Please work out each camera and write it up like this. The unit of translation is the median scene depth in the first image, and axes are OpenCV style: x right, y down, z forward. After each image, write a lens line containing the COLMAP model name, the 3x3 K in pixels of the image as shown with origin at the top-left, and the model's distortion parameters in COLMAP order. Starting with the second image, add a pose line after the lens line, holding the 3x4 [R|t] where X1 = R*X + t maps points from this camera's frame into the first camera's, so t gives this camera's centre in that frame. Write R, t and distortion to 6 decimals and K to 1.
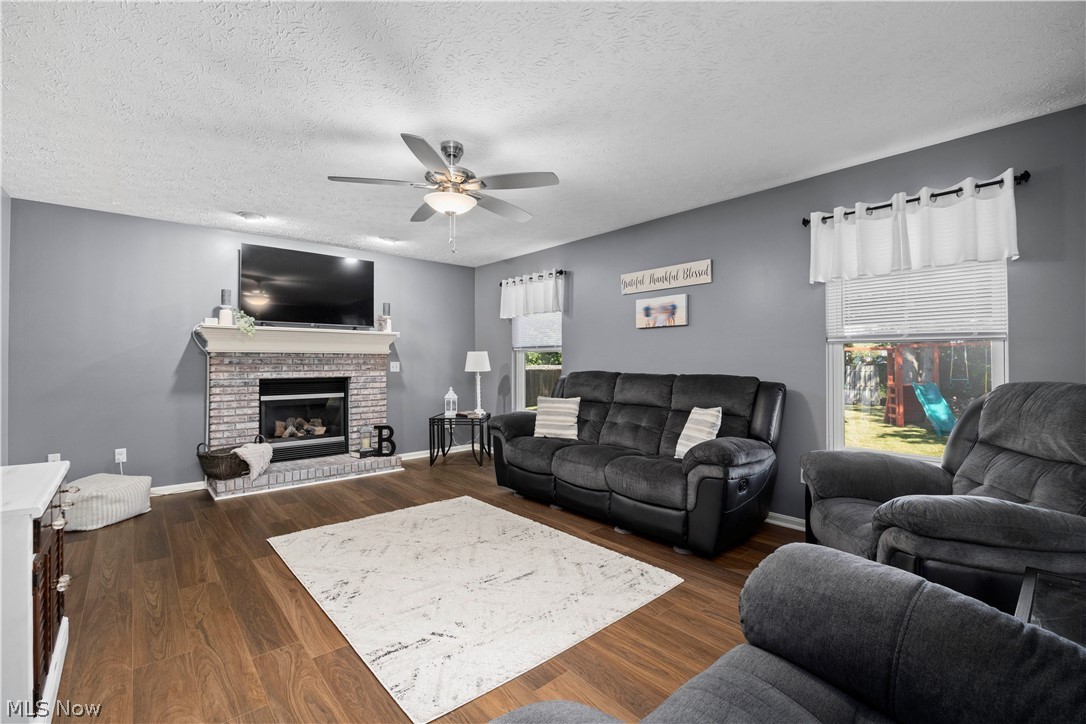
lens RADIAL K [[488.2, 0, 544.5], [0, 488.2, 359.5], [0, 0, 1]] dist [-0.013689, 0.003020]
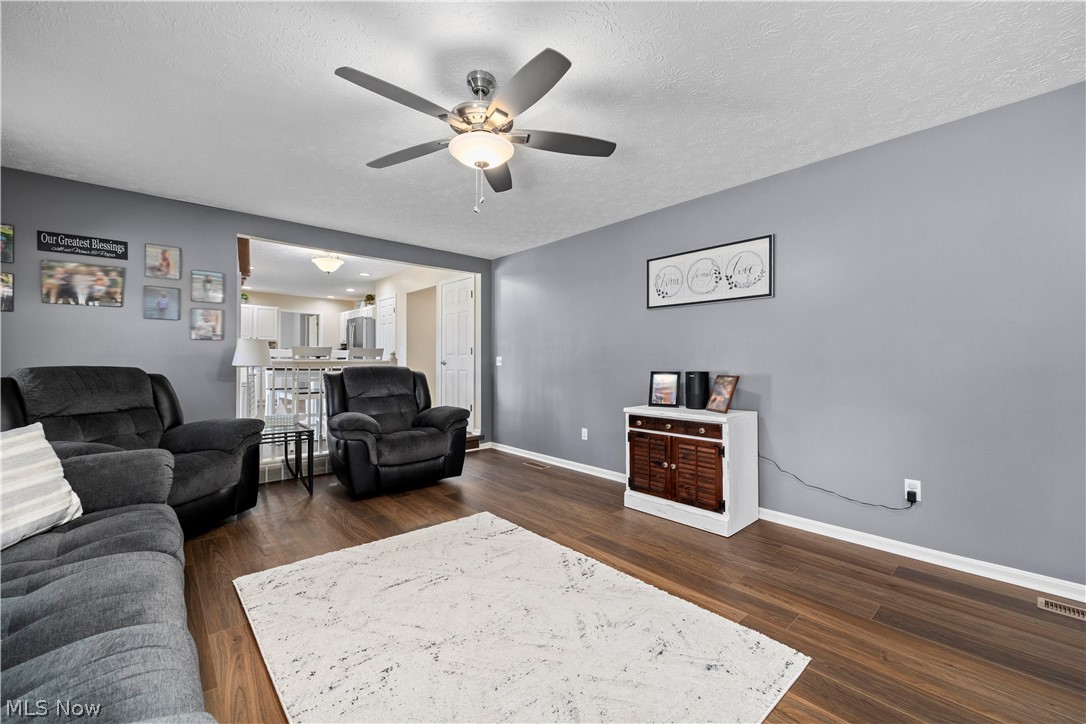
lens RADIAL K [[441.1, 0, 546.2], [0, 441.1, 360.4], [0, 0, 1]] dist [0.011186, -0.000631]
pose [[-0.999922, 0.000887, -0.012422, -0.324467], [0.000970, 0.999977, -0.006707, 0.031028], [0.012416, -0.006719, -0.999900, 1.927411]]
